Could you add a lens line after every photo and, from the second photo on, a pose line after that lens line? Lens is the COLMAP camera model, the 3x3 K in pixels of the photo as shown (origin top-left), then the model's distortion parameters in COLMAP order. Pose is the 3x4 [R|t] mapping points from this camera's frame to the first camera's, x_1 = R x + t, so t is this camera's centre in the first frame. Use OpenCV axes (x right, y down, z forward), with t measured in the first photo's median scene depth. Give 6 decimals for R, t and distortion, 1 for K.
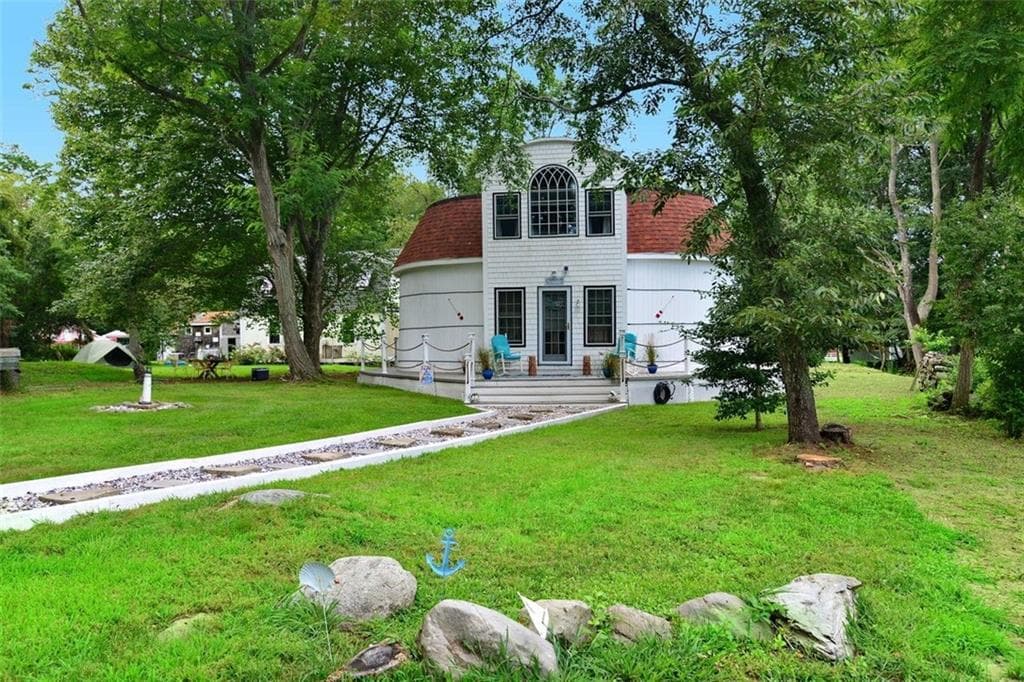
lens RADIAL K [[773.8, 0, 513.1], [0, 773.8, 346.4], [0, 0, 1]] dist [0.003968, 0.000623]
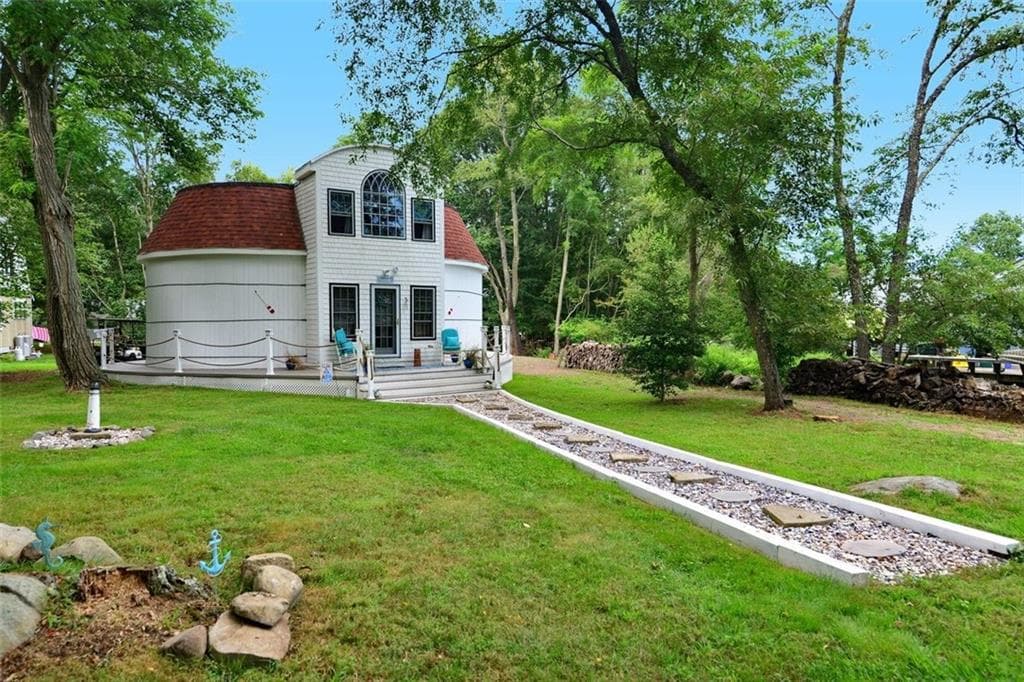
lens RADIAL K [[658.1, 0, 514.5], [0, 658.1, 347.1], [0, 0, 1]] dist [-0.002685, -0.002393]
pose [[0.736634, -0.018574, 0.676037, -0.436082], [0.000880, 0.999648, 0.026507, -0.015070], [-0.676291, -0.018931, 0.736391, 0.208307]]
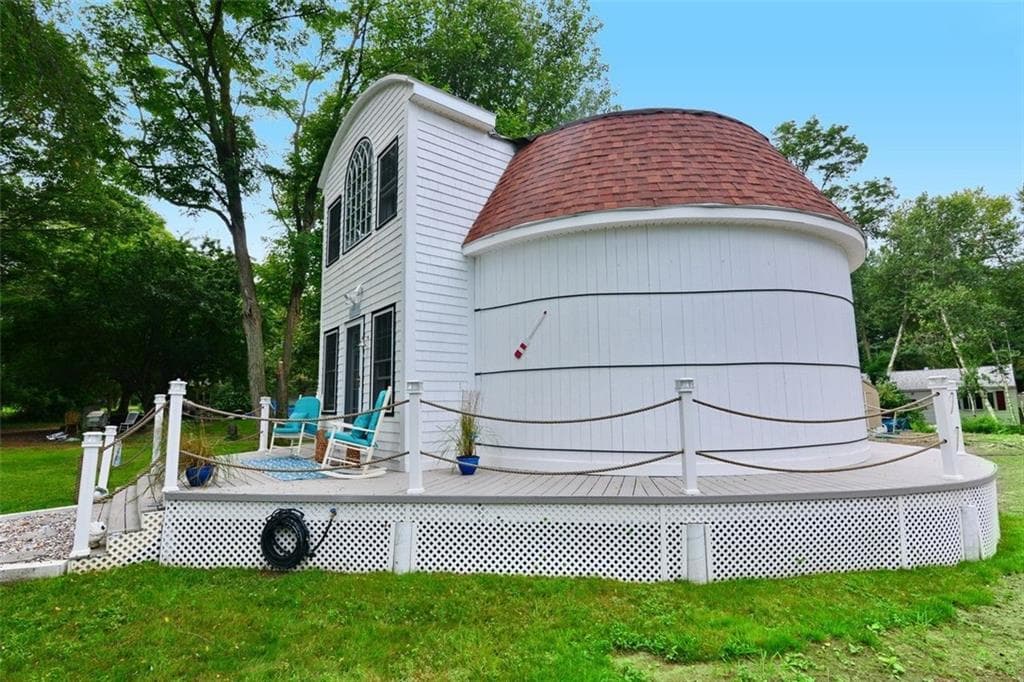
lens RADIAL K [[471.3, 0, 507.8], [0, 471.3, 347.2], [0, 0, 1]] dist [-0.022804, 0.003855]
pose [[0.723829, -0.083439, -0.684915, 0.410427], [0.003579, 0.993102, -0.117201, -0.009287], [0.689970, 0.082382, 0.719135, 0.818326]]
